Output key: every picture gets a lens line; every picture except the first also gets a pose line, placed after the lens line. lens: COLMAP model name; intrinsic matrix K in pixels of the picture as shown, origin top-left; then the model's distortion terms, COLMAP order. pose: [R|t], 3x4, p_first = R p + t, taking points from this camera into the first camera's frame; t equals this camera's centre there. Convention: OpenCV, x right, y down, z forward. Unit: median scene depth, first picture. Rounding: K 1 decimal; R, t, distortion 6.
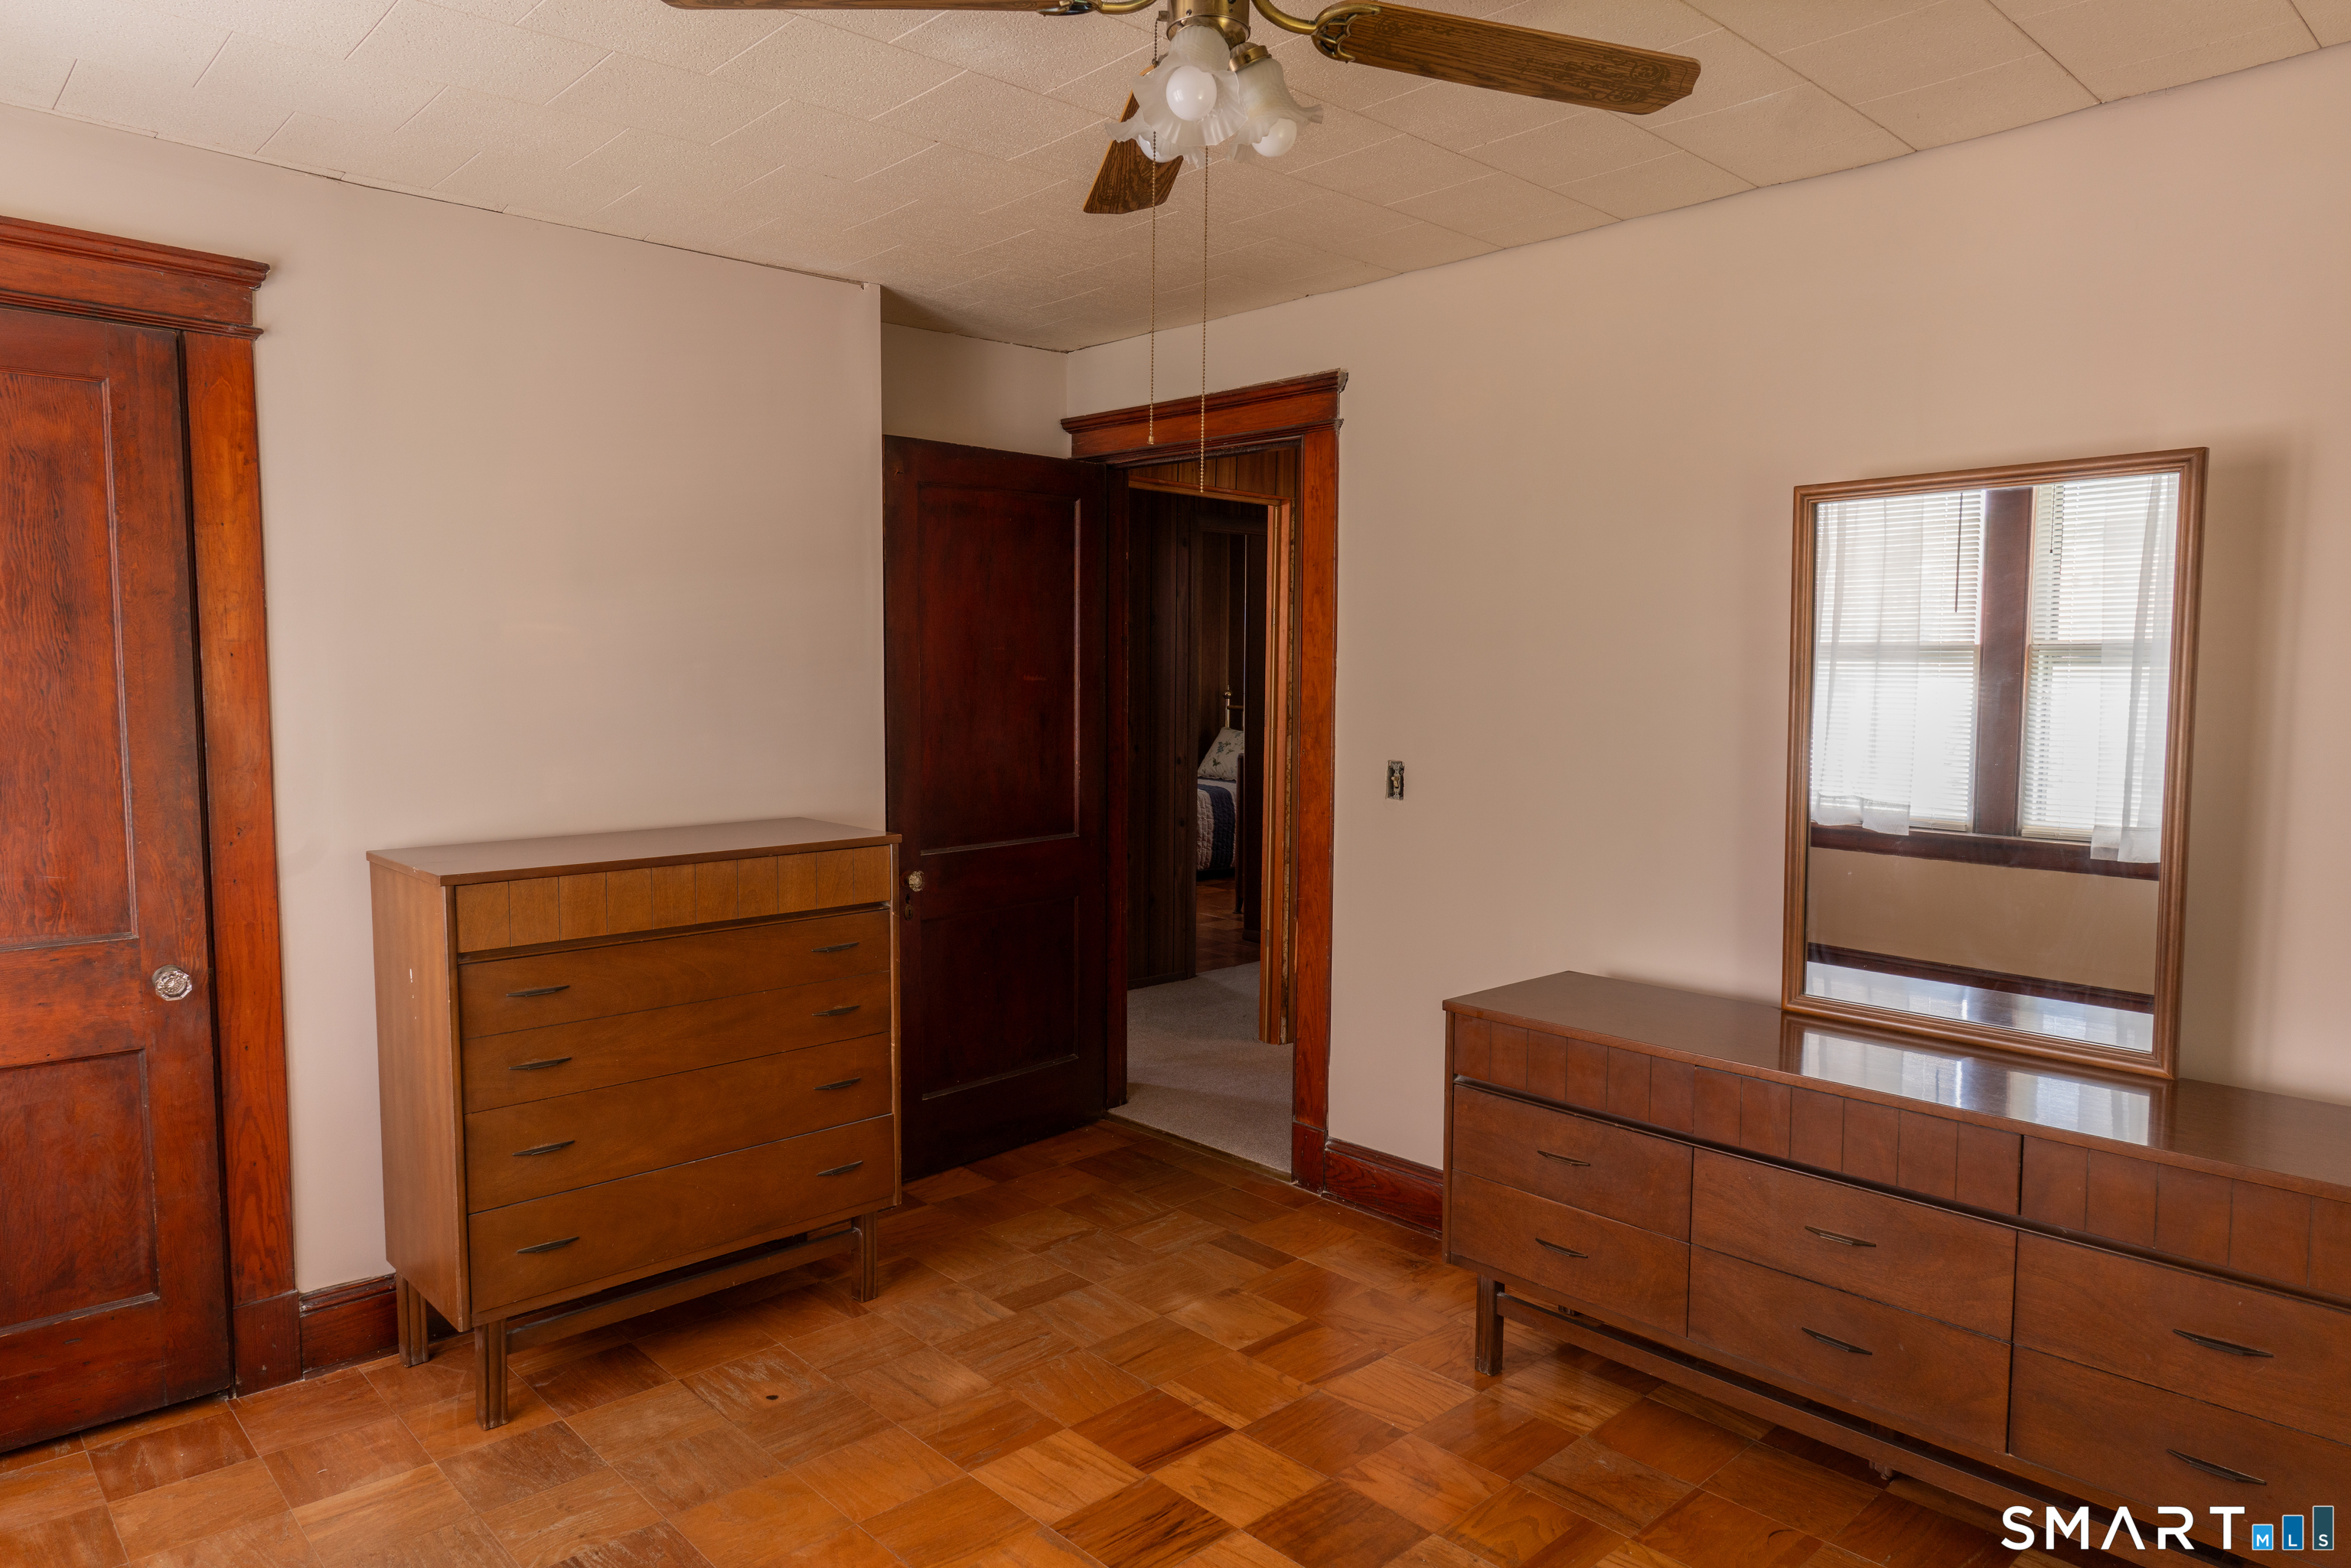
lens RADIAL K [[1482.5, 0, 1173.1], [0, 1482.5, 781.6], [0, 0, 1]] dist [-0.000490, 0.000373]
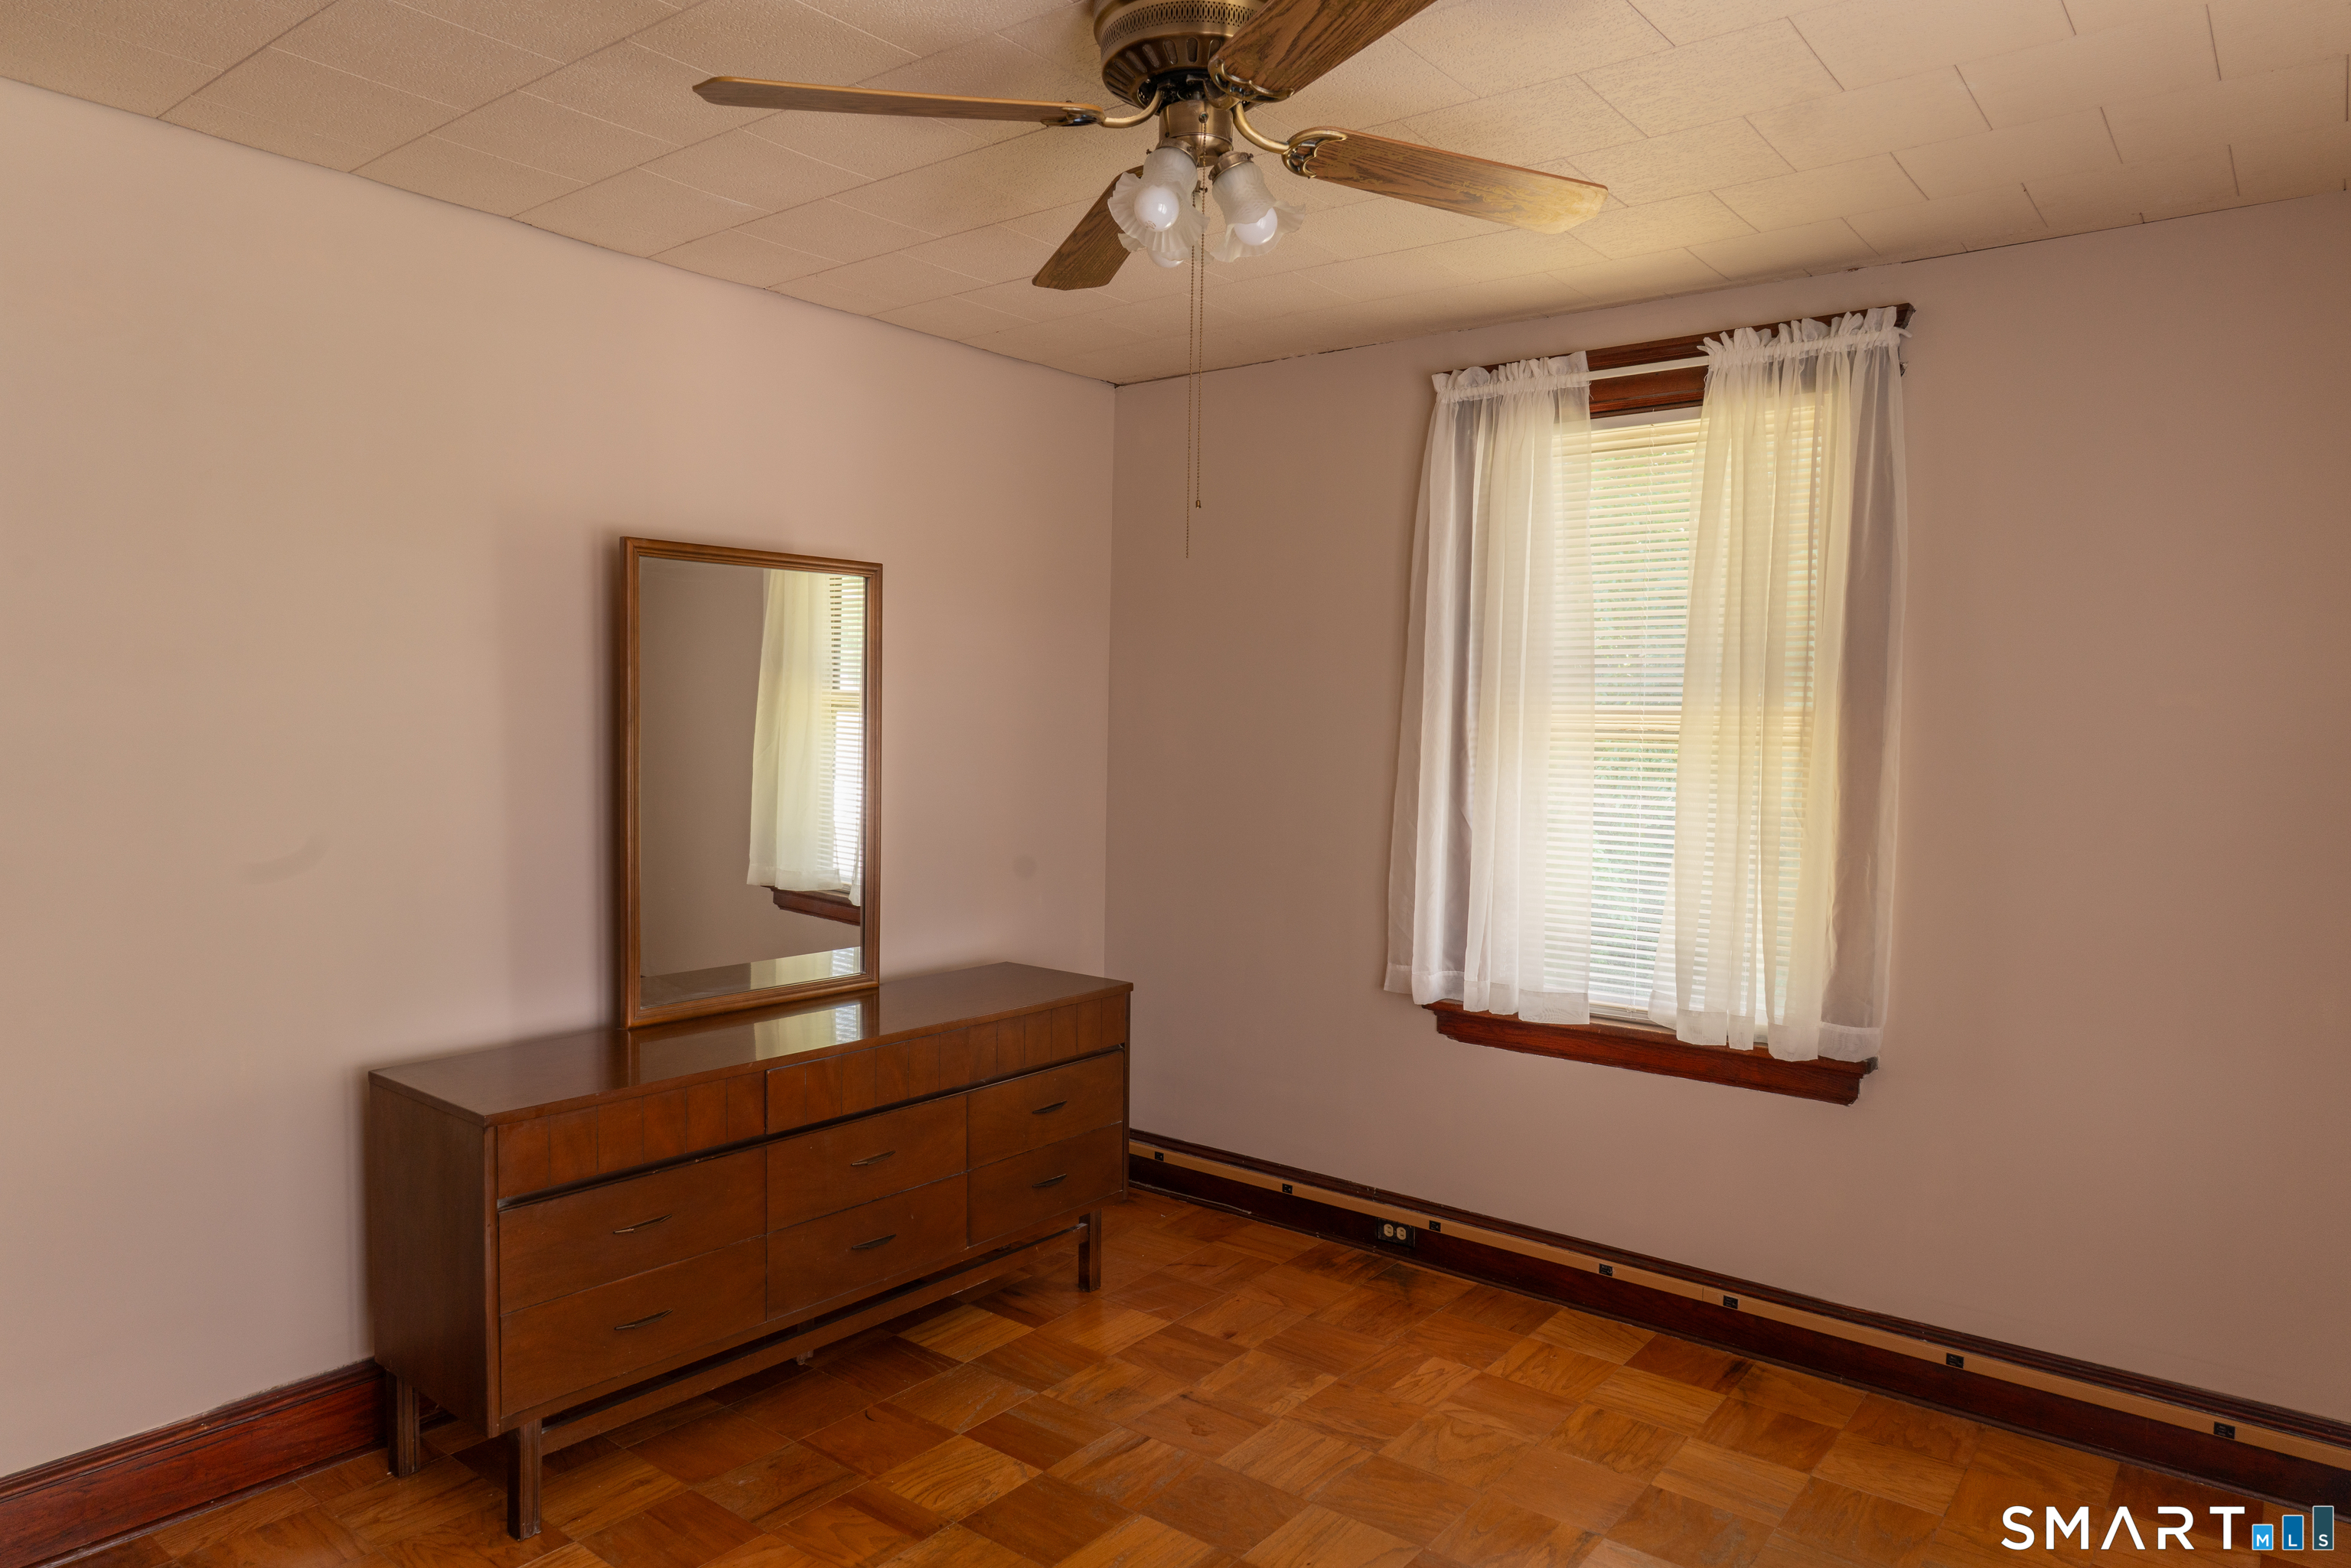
lens RADIAL K [[1482.5, 0, 1168.8], [0, 1482.5, 782.3], [0, 0, 1]] dist [-0.000490, 0.000373]
pose [[-0.140115, -0.048941, 0.988925, -0.798648], [0.068779, 0.995884, 0.059030, -0.068120], [-0.987744, 0.076288, -0.136172, 0.871464]]
